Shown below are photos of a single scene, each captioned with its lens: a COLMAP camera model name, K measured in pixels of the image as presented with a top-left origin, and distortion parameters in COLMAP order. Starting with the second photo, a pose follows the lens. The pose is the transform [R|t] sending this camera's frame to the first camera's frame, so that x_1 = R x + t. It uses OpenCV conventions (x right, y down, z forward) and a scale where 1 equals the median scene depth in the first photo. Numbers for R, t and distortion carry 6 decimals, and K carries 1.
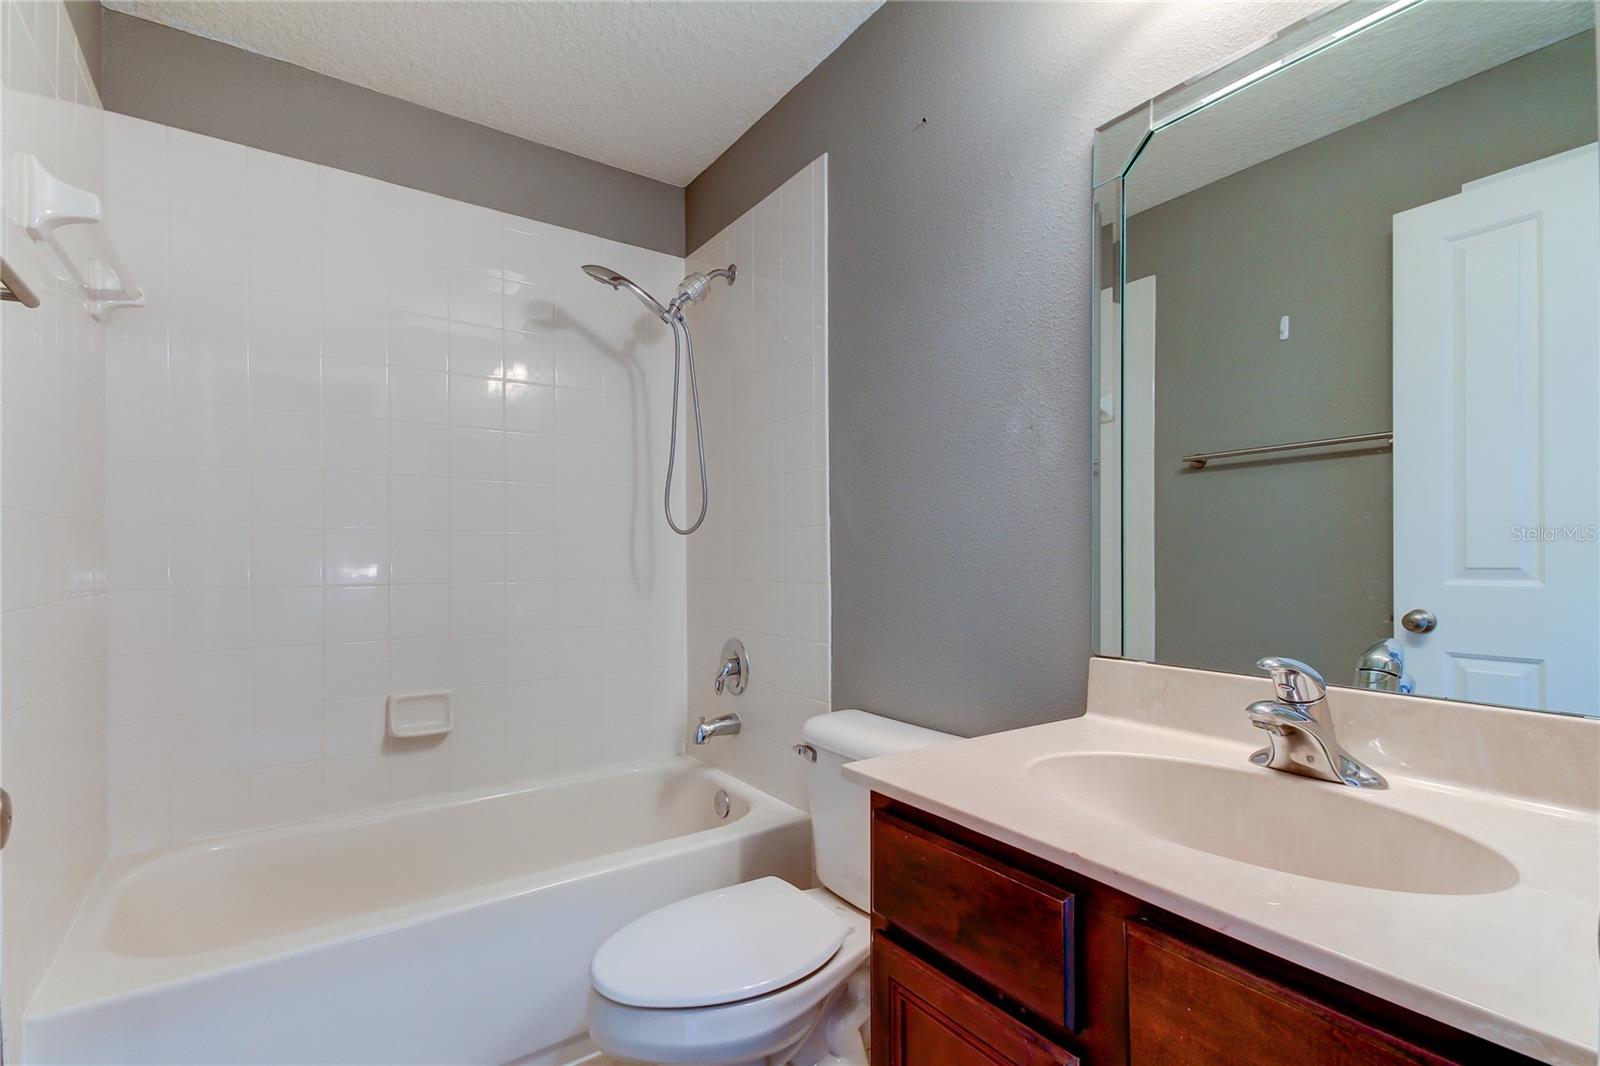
lens RADIAL K [[756.8, 0, 813.7], [0, 756.8, 537.1], [0, 0, 1]] dist [0.016558, -0.001601]
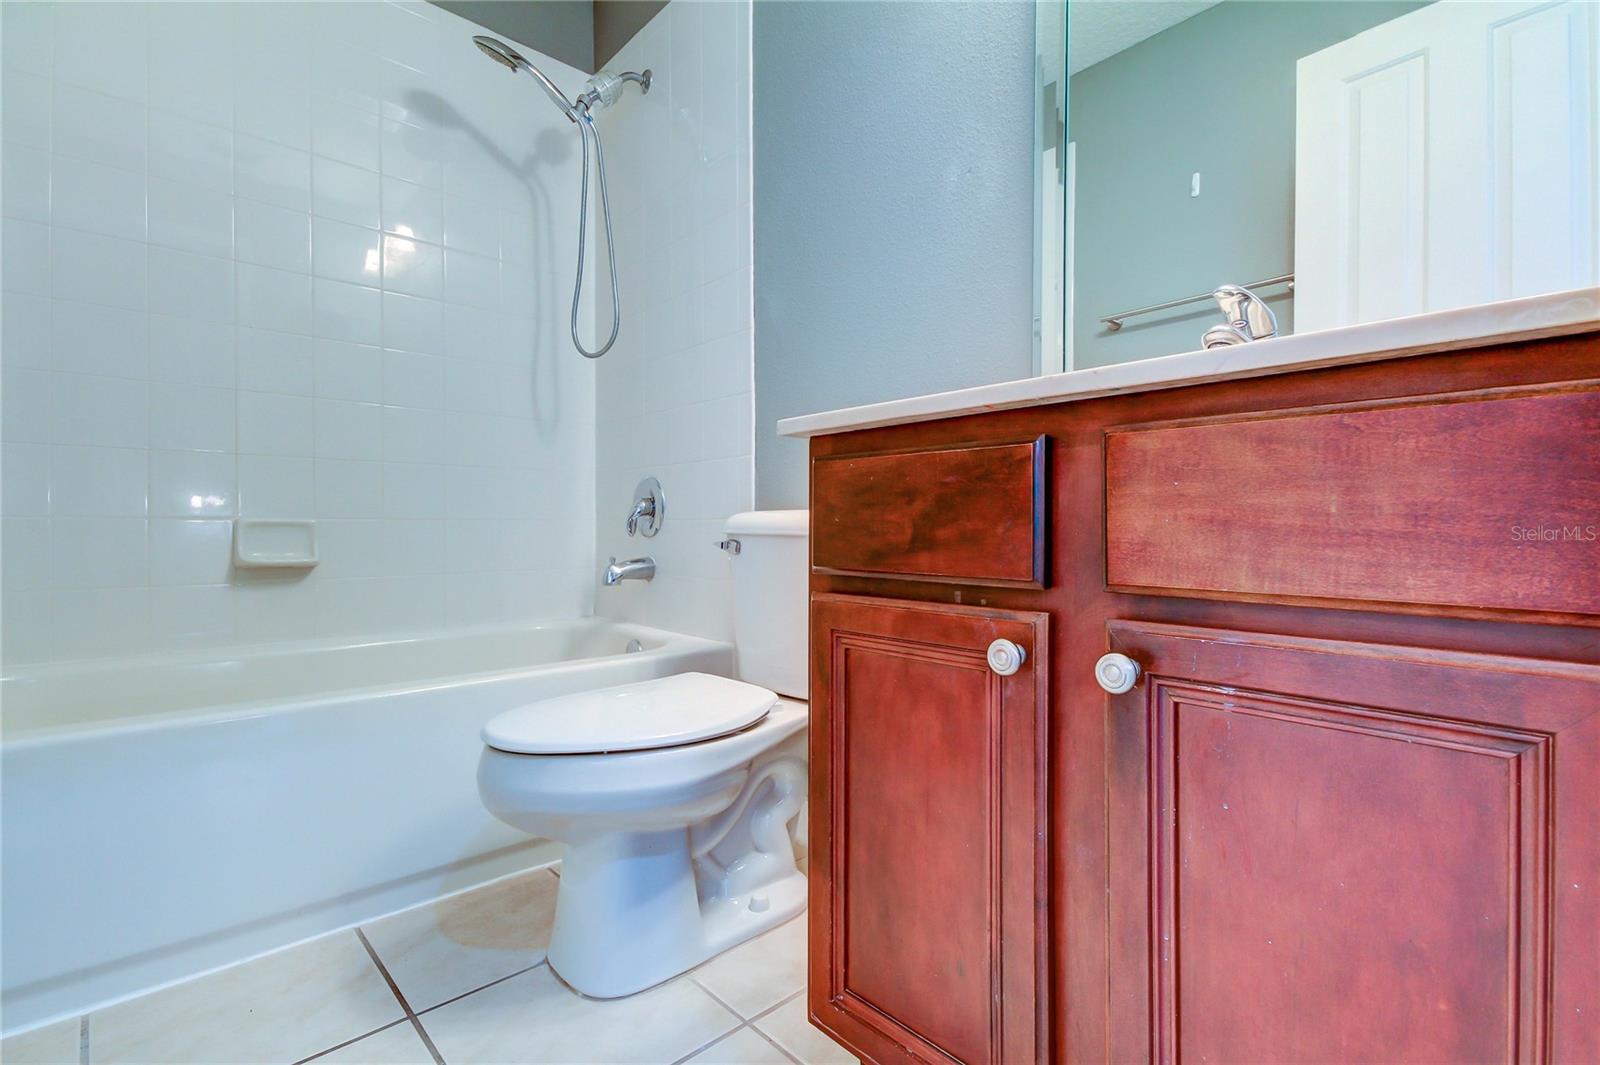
lens RADIAL K [[756.8, 0, 828.4], [0, 756.8, 534.2], [0, 0, 1]] dist [0.016558, -0.001601]
pose [[0.990760, 0.004399, 0.135558, -0.012001], [-0.004348, 0.999990, -0.000679, 0.212806], [-0.135559, 0.000083, 0.990769, 0.051630]]
